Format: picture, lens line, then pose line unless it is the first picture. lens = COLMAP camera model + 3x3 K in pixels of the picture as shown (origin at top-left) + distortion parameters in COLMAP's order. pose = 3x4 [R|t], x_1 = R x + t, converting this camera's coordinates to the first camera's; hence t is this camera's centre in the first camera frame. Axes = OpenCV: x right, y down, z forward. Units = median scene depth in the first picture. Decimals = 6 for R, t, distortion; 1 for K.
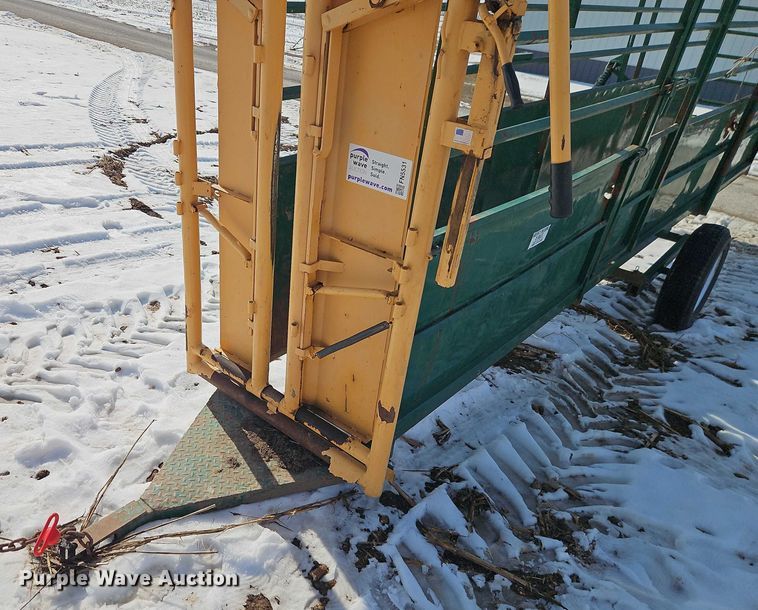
lens RADIAL K [[586.4, 0, 299.1], [0, 586.4, 343.9], [0, 0, 1]] dist [0.077917, -0.057363]
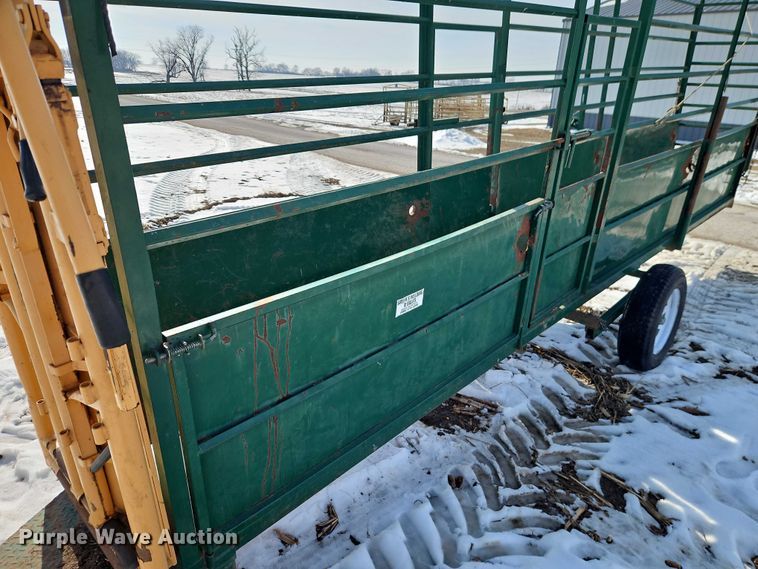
lens RADIAL K [[501.0, 0, 376.0], [0, 501.0, 289.6], [0, 0, 1]] dist [0.040701, -0.022679]
pose [[0.997157, -0.051348, -0.055144, 0.346627], [0.043133, 0.989068, -0.141009, -0.079067], [0.061782, 0.138229, 0.988471, 0.188688]]
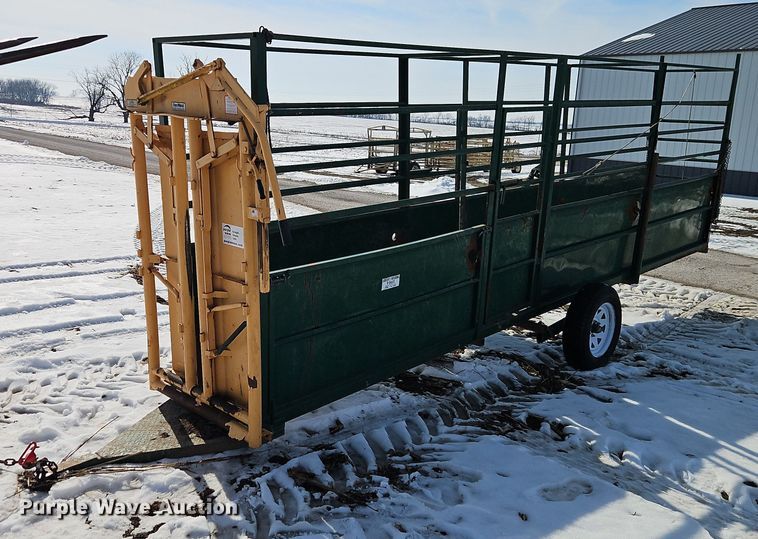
lens RADIAL K [[679.5, 0, 358.7], [0, 679.5, 273.8], [0, 0, 1]] dist [0.068541, -0.023438]
pose [[0.997657, -0.053724, -0.042366, 0.348482], [0.038302, 0.951641, -0.304816, 0.271594], [0.056693, 0.302479, 0.951468, -0.535379]]
